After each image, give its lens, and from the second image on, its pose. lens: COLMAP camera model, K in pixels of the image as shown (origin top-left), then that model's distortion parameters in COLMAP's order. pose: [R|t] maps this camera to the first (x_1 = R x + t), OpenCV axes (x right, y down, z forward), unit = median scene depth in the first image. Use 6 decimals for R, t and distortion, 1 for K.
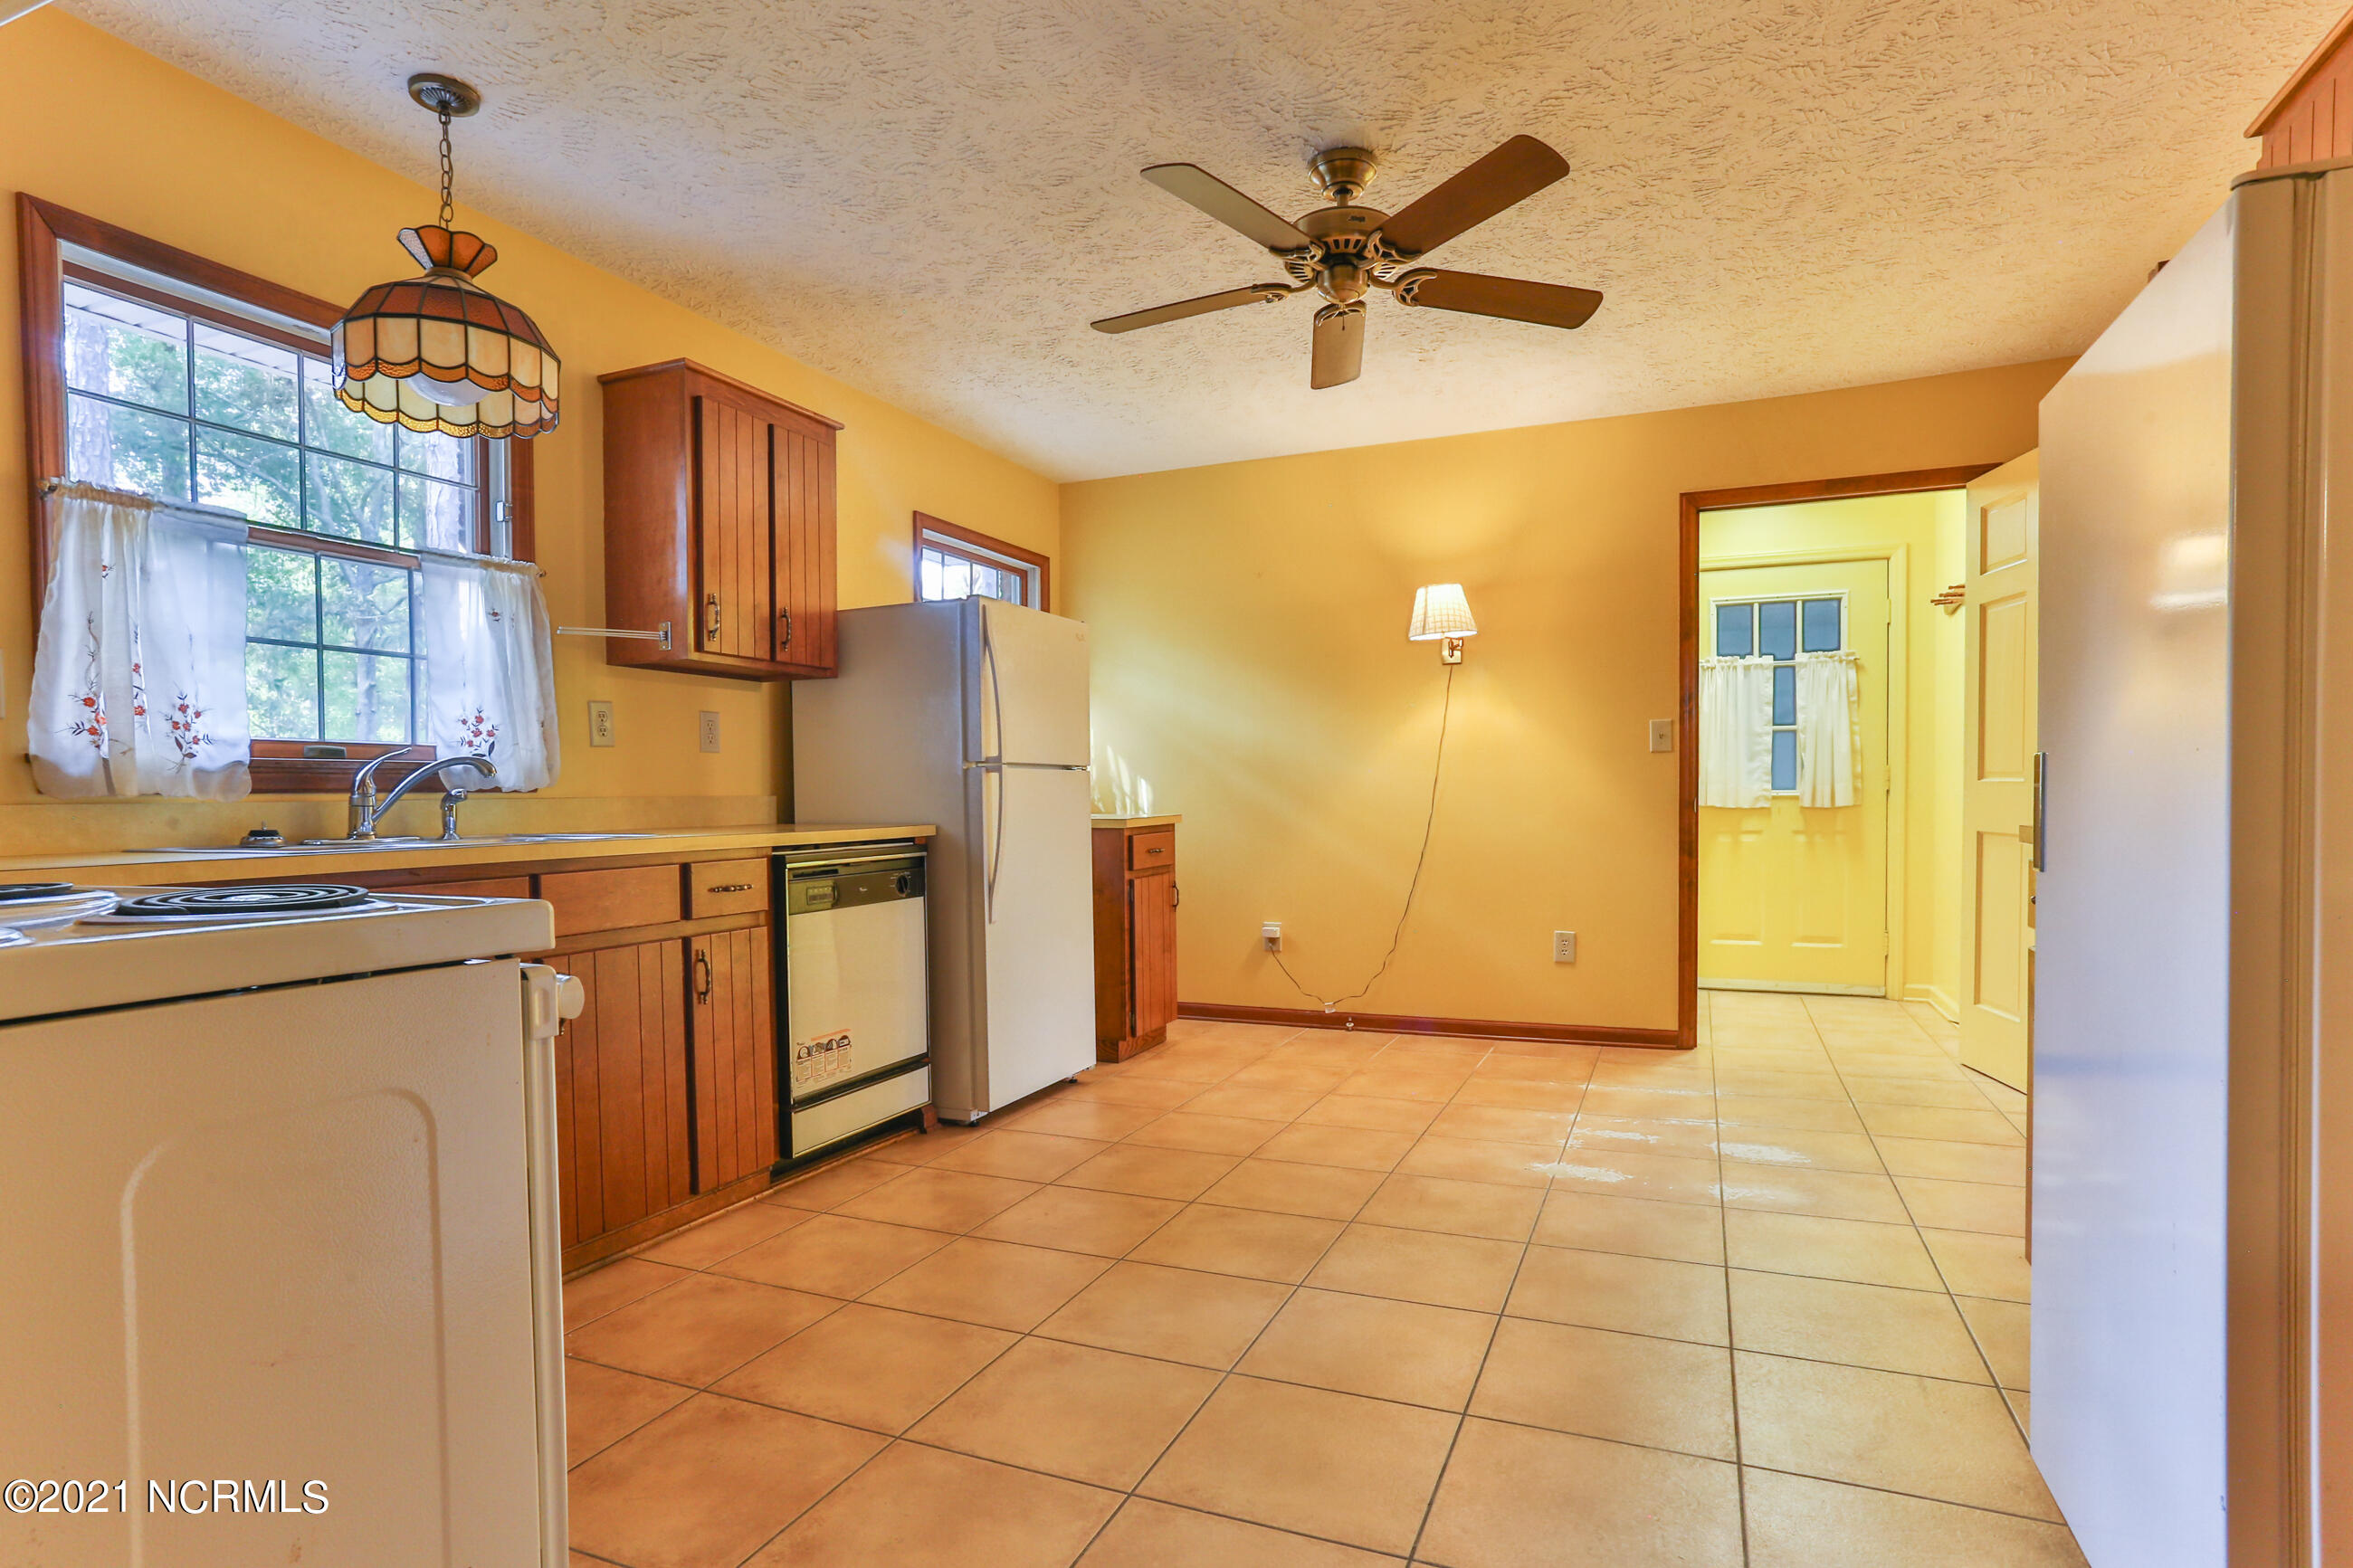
lens RADIAL K [[1245.1, 0, 1168.3], [0, 1245.1, 823.0], [0, 0, 1]] dist [-0.001842, -0.000036]
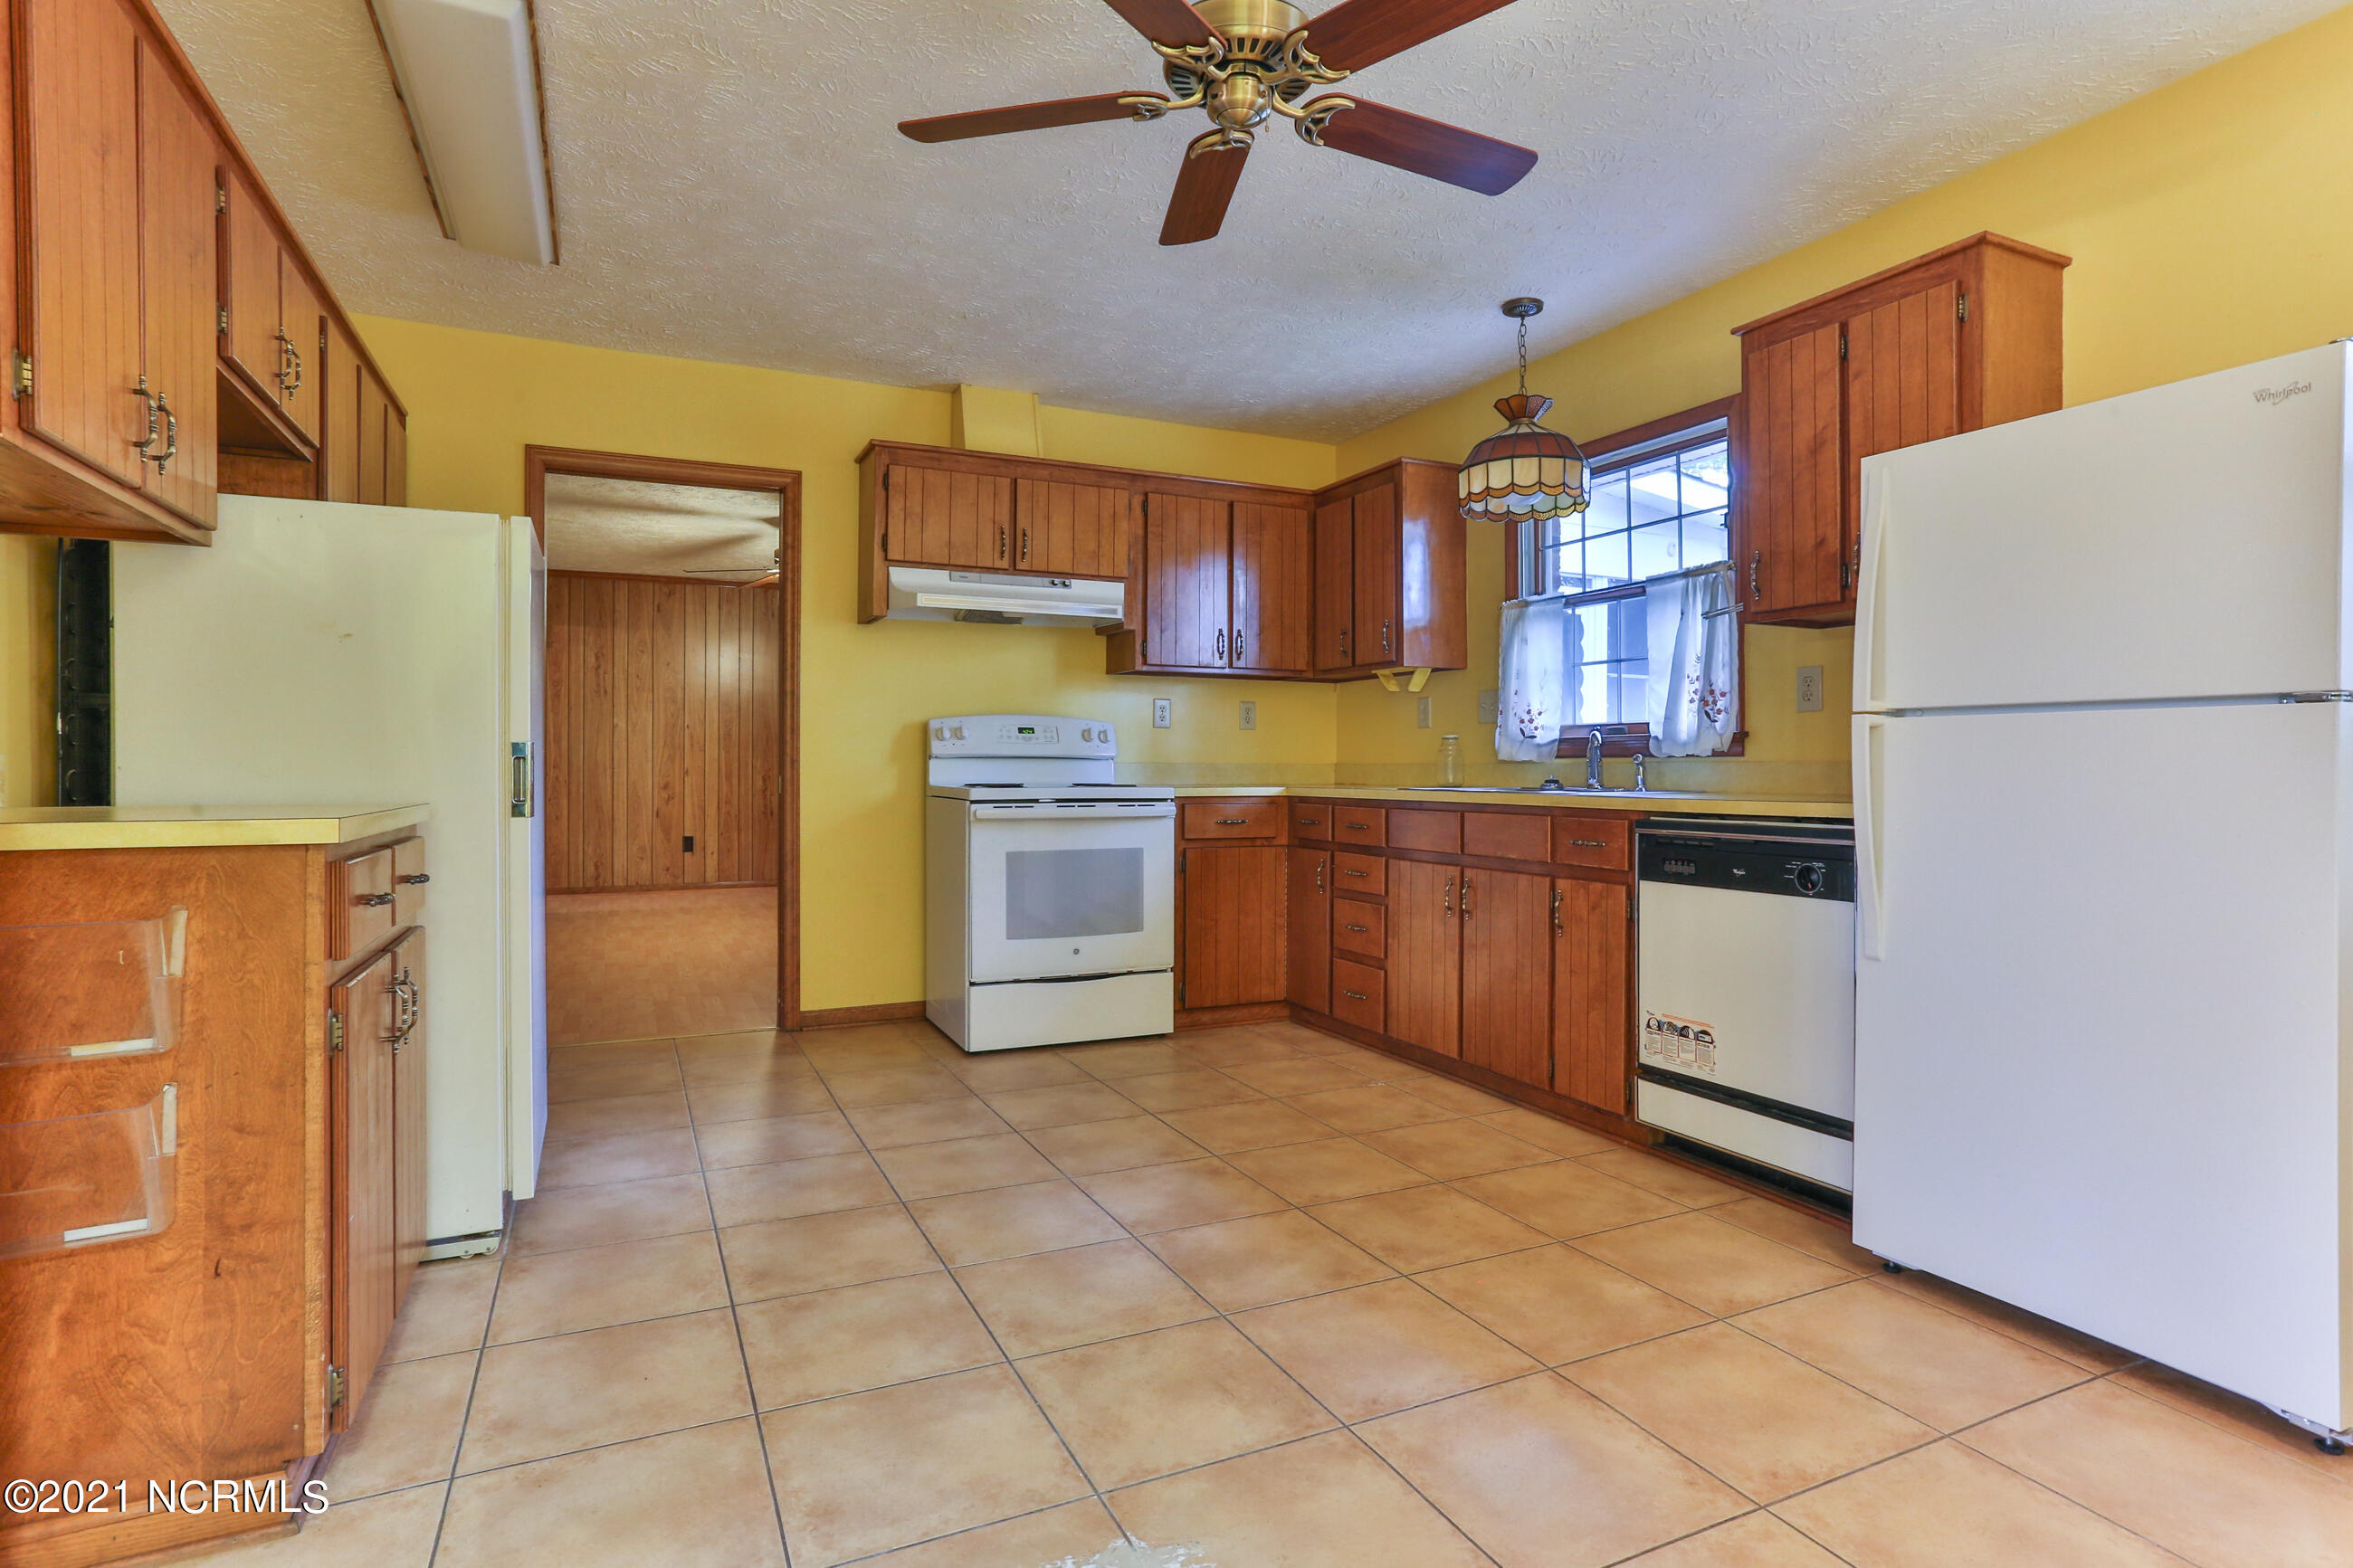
lens RADIAL K [[1197.5, 0, 1175.6], [0, 1197.5, 772.4], [0, 0, 1]] dist [-0.000675, 0.000160]
pose [[-0.657899, 0.011918, -0.753012, 0.695169], [-0.013725, 0.999519, 0.027810, -0.035222], [0.752981, 0.028631, -0.657419, 1.404452]]
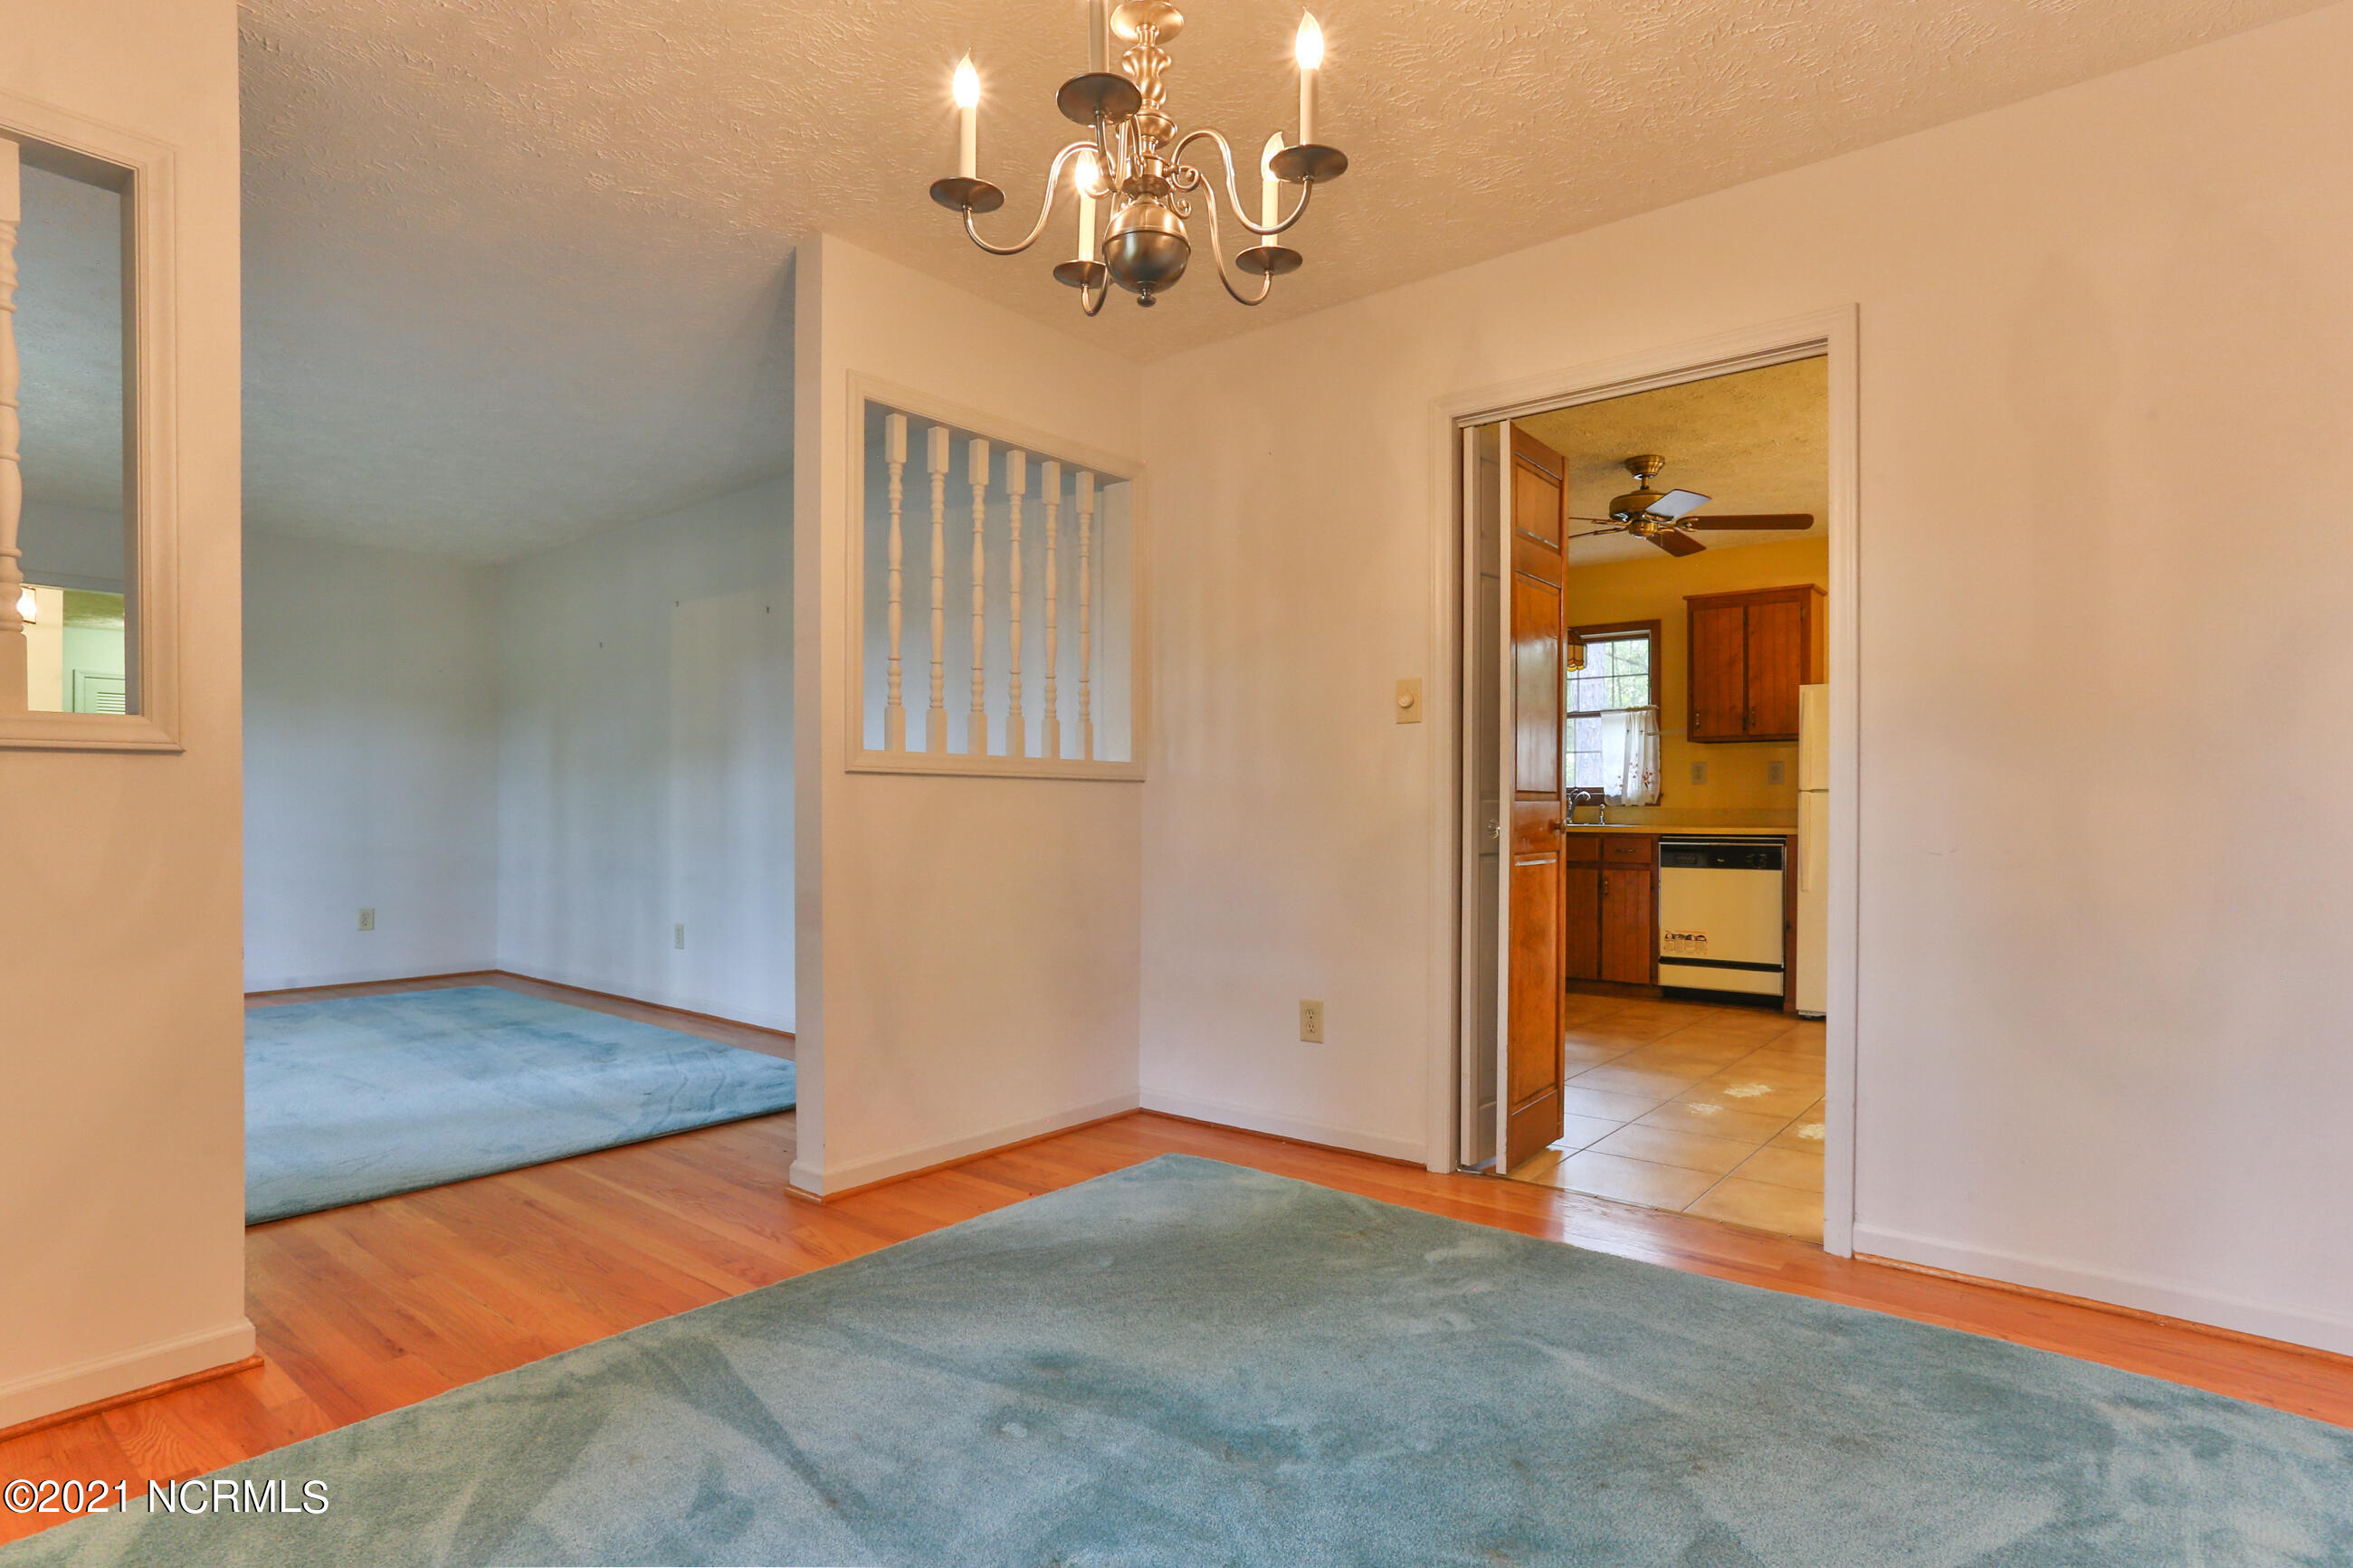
lens RADIAL K [[1245.1, 0, 1168.3], [0, 1245.1, 823.0], [0, 0, 1]] dist [-0.001842, -0.000036]
pose [[-0.265414, 0.021679, -0.963891, 1.971611], [-0.025773, 0.999230, 0.029571, -0.039767], [0.963790, 0.032690, -0.264651, 0.787043]]
